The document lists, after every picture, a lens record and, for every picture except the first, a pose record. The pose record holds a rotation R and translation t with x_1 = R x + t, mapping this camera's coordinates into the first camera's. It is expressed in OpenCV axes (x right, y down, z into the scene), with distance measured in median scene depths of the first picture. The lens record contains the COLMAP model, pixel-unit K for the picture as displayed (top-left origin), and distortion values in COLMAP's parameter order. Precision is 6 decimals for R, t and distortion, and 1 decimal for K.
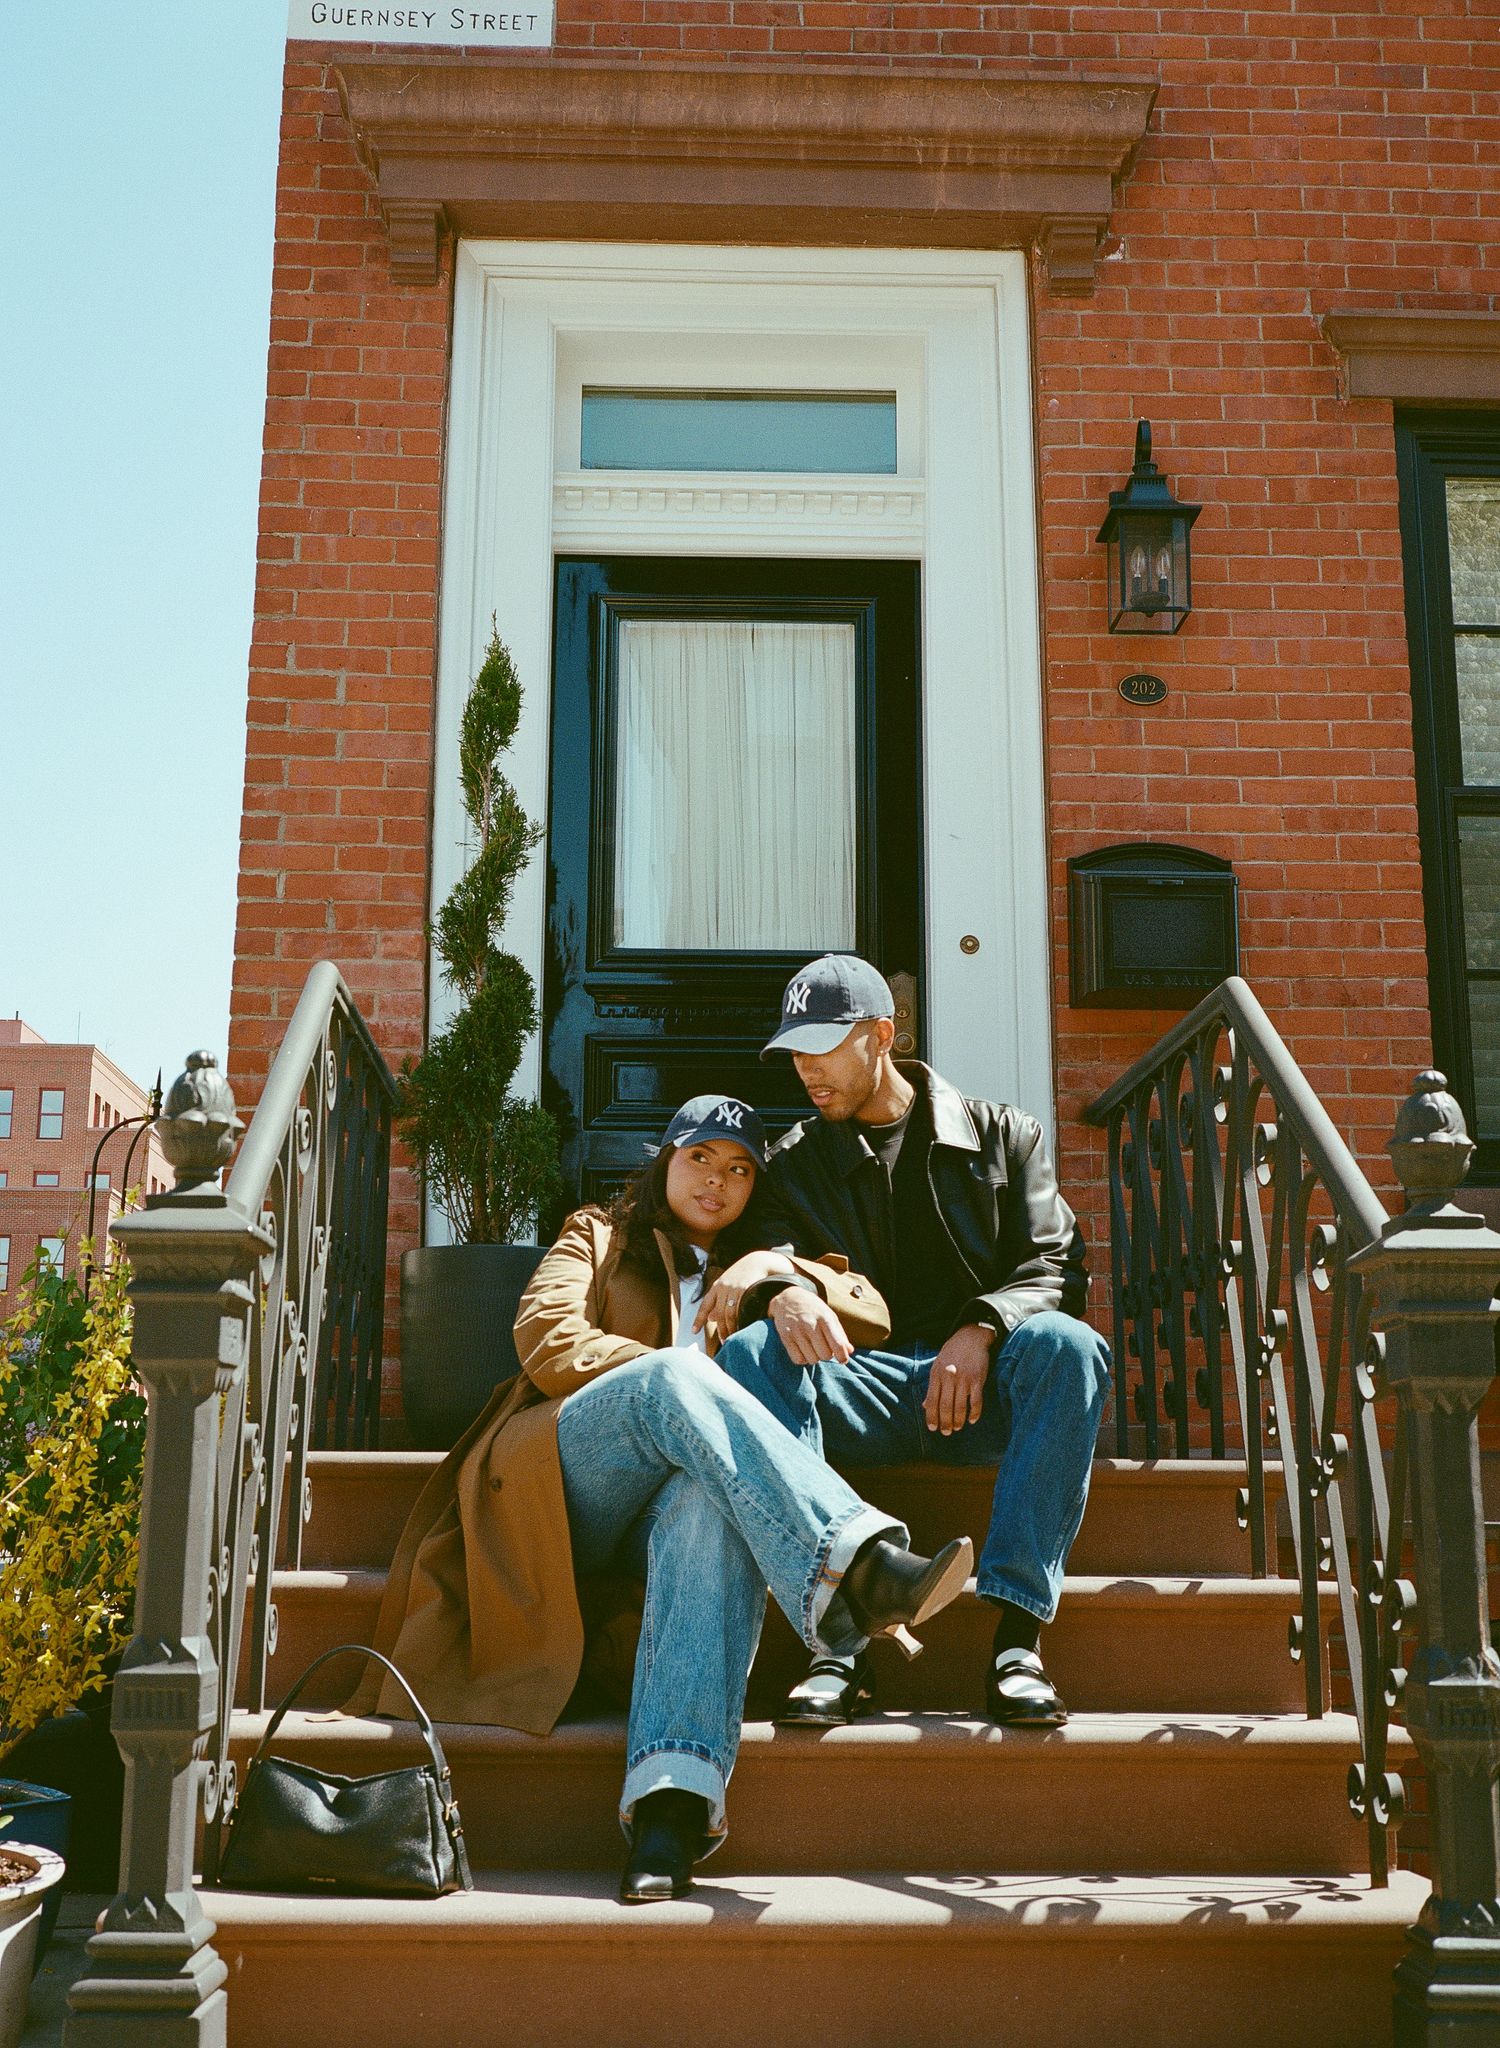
lens RADIAL K [[2303.2, 0, 748.8], [0, 2303.2, 1163.5], [0, 0, 1]] dist [0.013927, -0.030041]
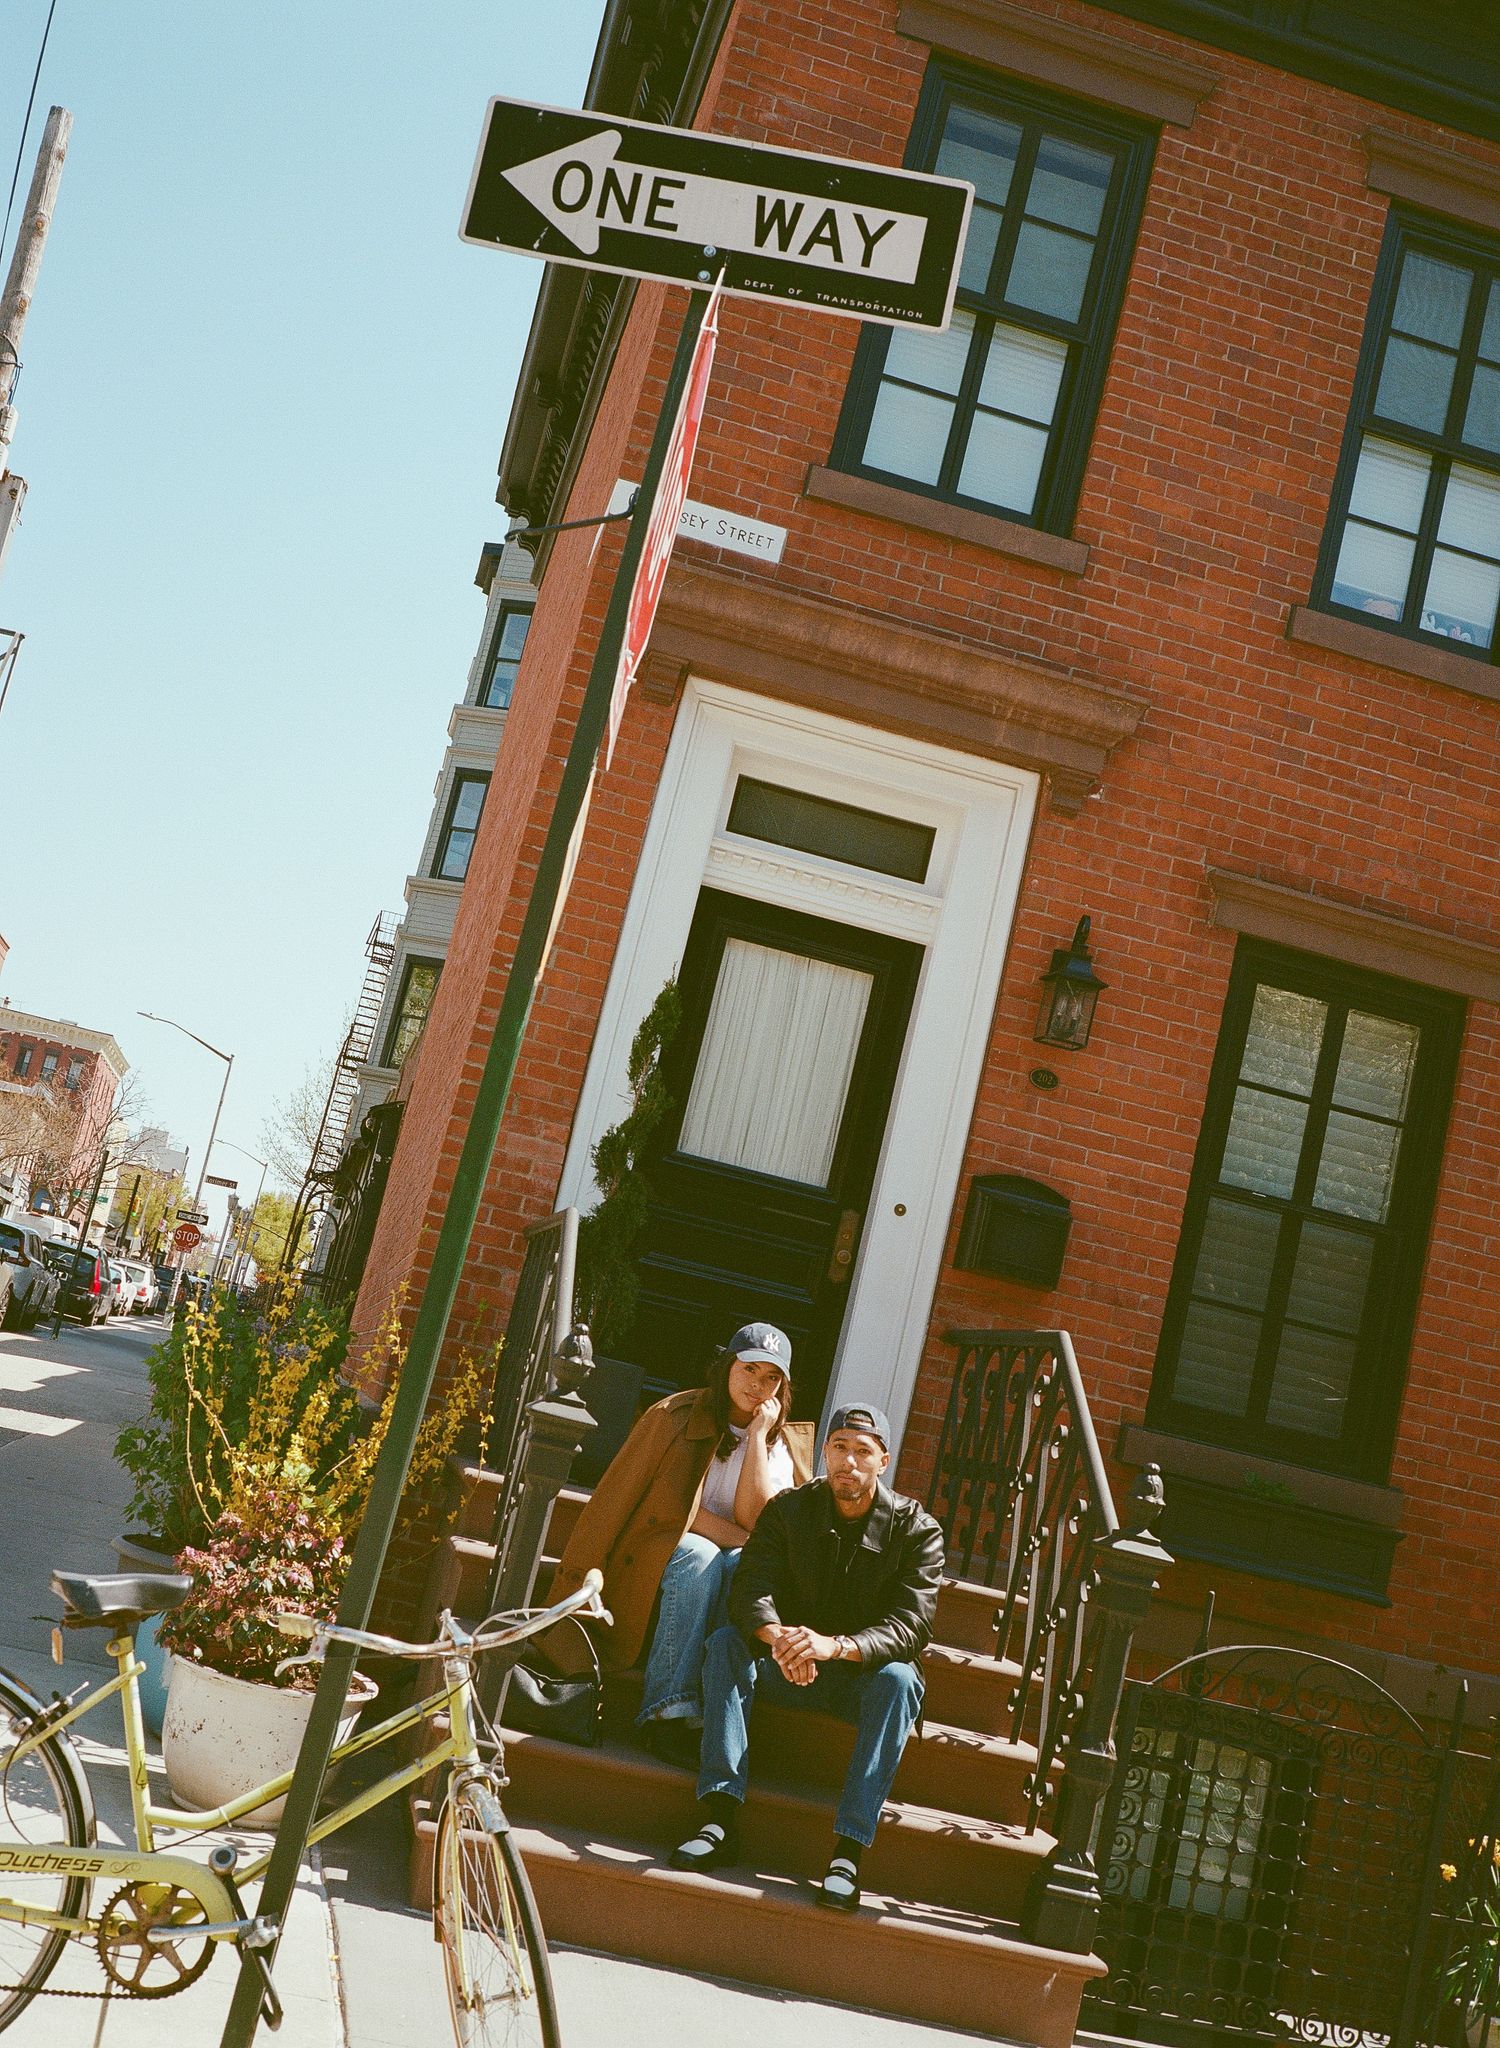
lens RADIAL K [[2385.4, 0, 742.5], [0, 2385.4, 1179.5], [0, 0, 1]] dist [0.002425, -0.000300]
pose [[0.962989, 0.232693, 0.136034, -0.234214], [-0.242479, 0.968286, 0.060214, -0.186593], [-0.117709, -0.090971, 0.988873, -0.598801]]
